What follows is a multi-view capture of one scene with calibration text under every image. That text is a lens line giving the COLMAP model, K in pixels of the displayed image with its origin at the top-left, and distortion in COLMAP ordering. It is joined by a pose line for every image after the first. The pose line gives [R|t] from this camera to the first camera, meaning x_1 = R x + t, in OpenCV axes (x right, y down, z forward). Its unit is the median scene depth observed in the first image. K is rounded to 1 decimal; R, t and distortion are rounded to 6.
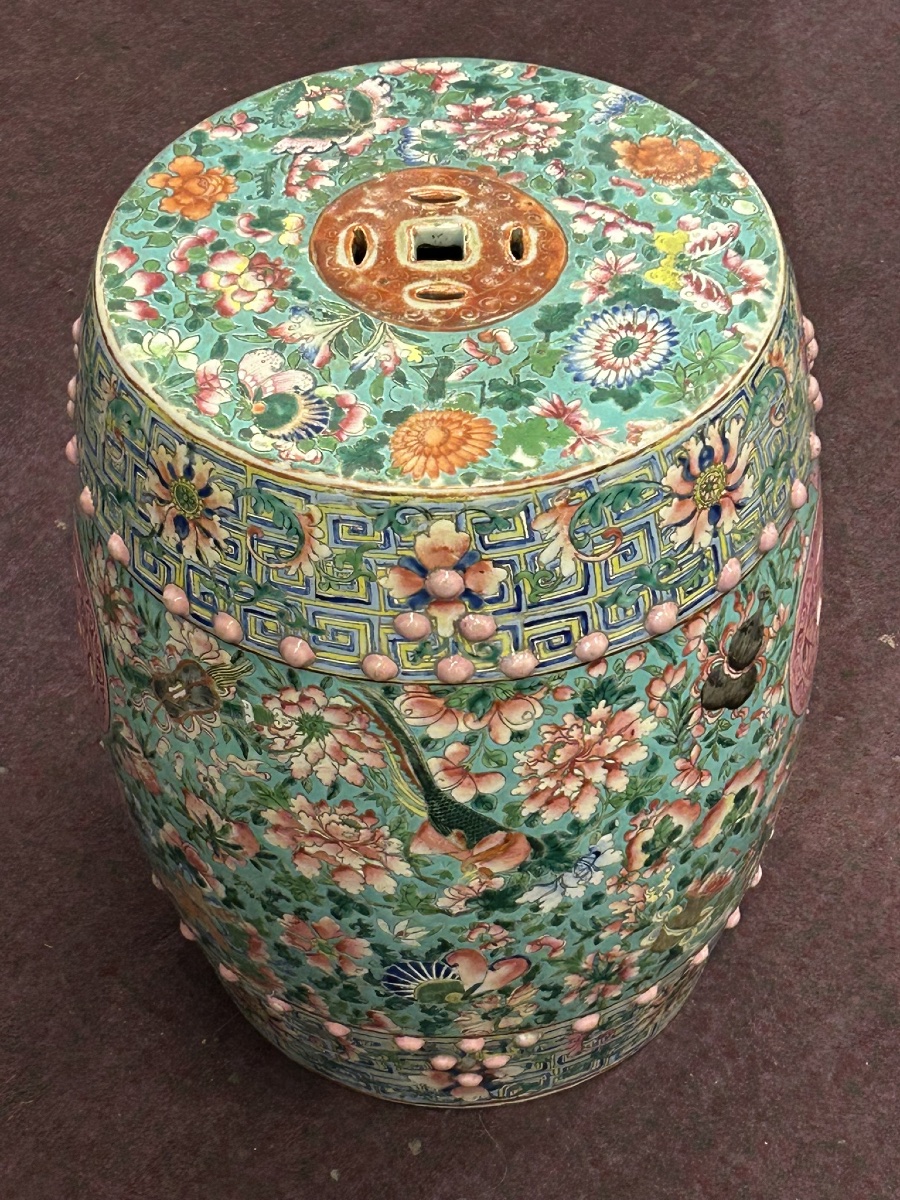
lens RADIAL K [[2781.3, 0, 450.0], [0, 2781.3, 594.2], [0, 0, 1]] dist [0.136679, 0.000000]
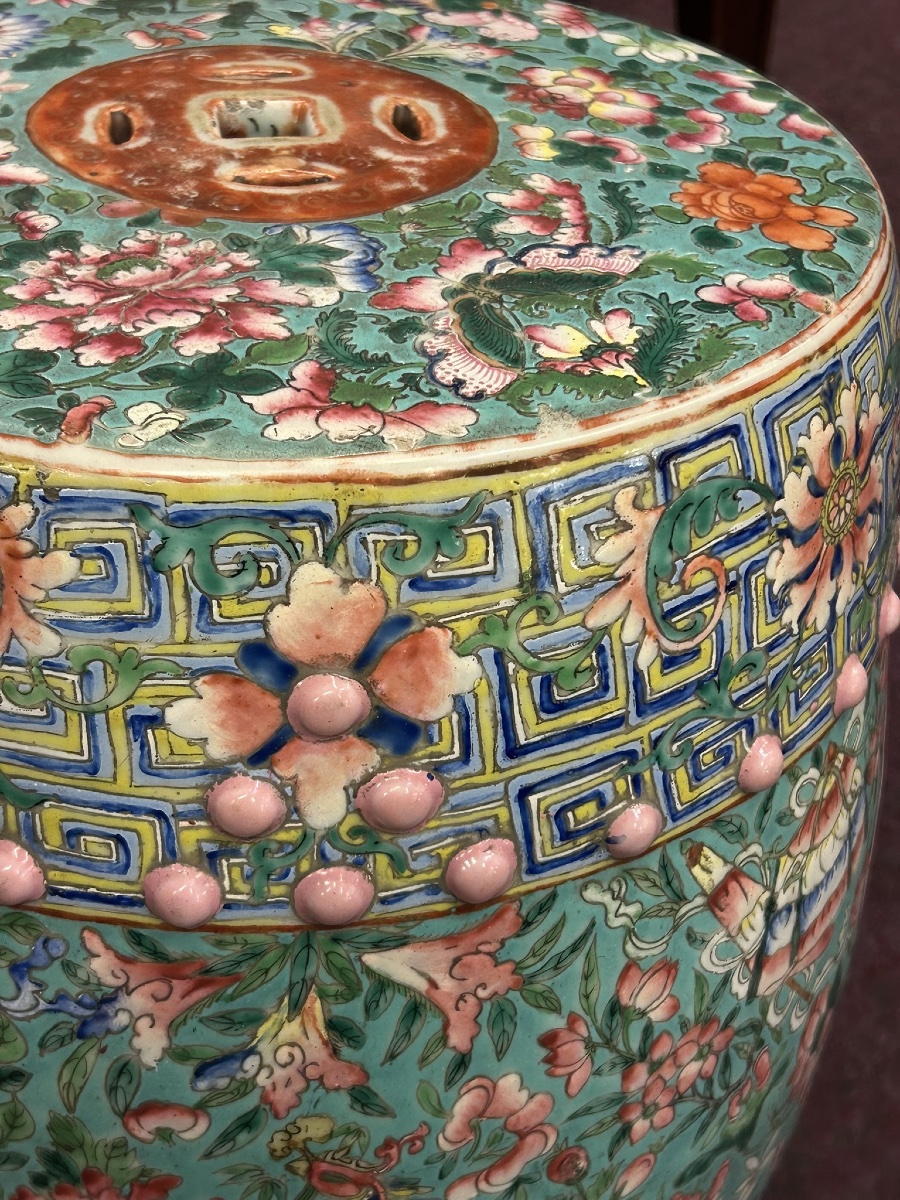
lens RADIAL K [[1744.5, 0, 440.8], [0, 1744.5, 607.5], [0, 0, 1]] dist [0.081994, 0.000000]
pose [[-0.987589, 0.064806, -0.143069, 0.017399], [-0.131844, 0.152971, 0.979396, -0.456178], [0.085357, 0.986104, -0.142528, 1.146086]]
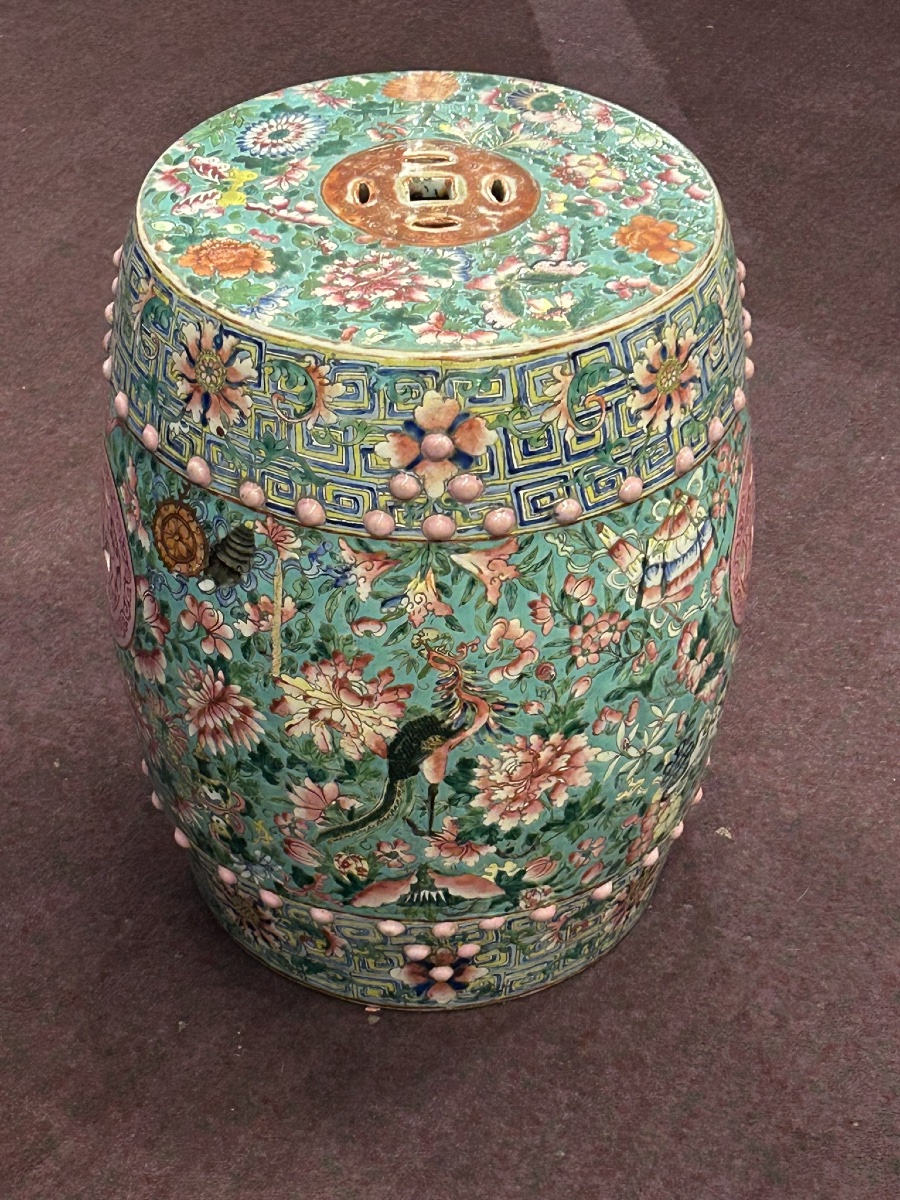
lens RADIAL K [[2781.3, 0, 451.0], [0, 2781.3, 606.5], [0, 0, 1]] dist [0.136679, 0.000000]
pose [[-0.999422, 0.026598, -0.021166, 0.016704], [-0.017300, 0.138003, 0.990281, -1.266202], [0.029261, 0.990075, -0.137463, 1.334110]]
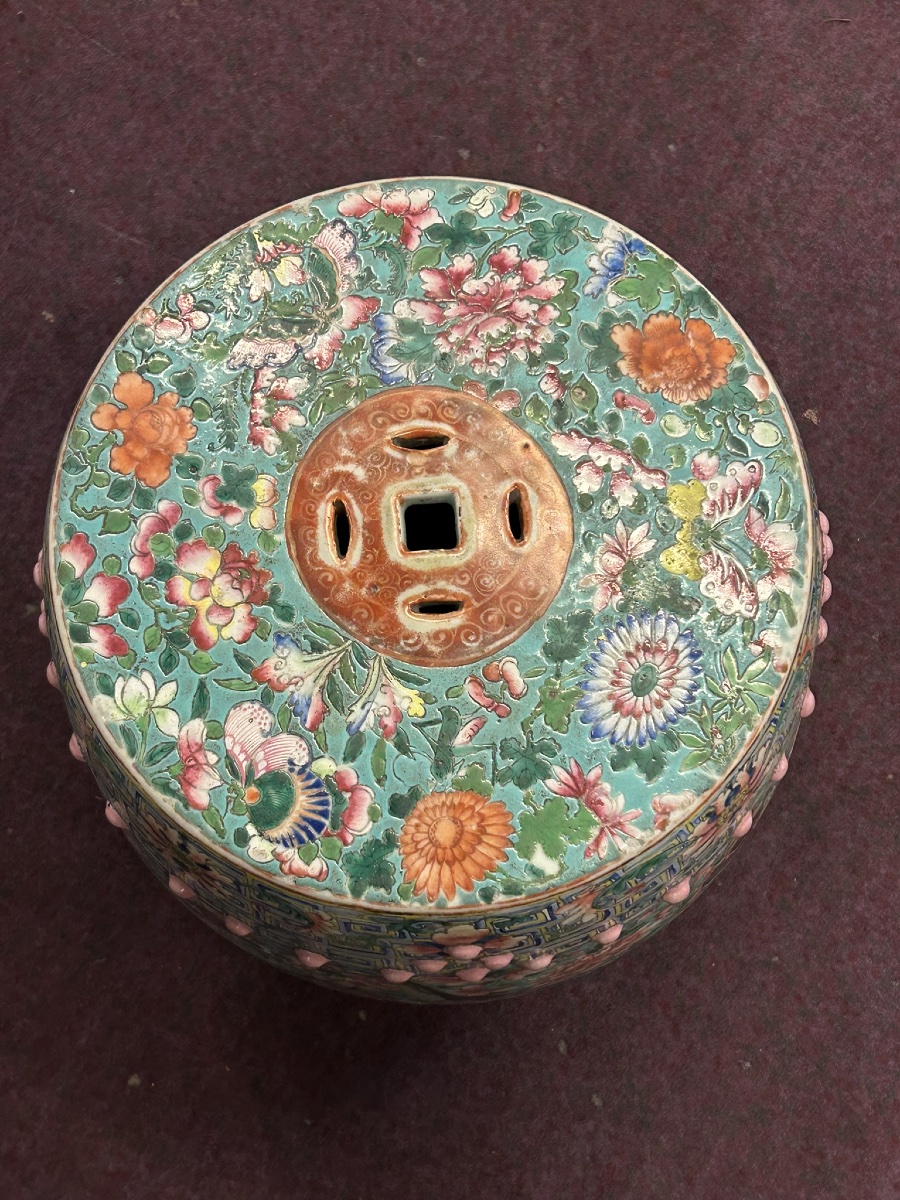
lens RADIAL K [[1744.5, 0, 446.9], [0, 1744.5, 606.6], [0, 0, 1]] dist [0.081994, 0.000000]
pose [[0.997742, -0.062601, 0.024339, -0.013862], [0.040738, 0.852137, 0.521731, -0.394674], [-0.053401, -0.519562, 0.852763, 0.505645]]
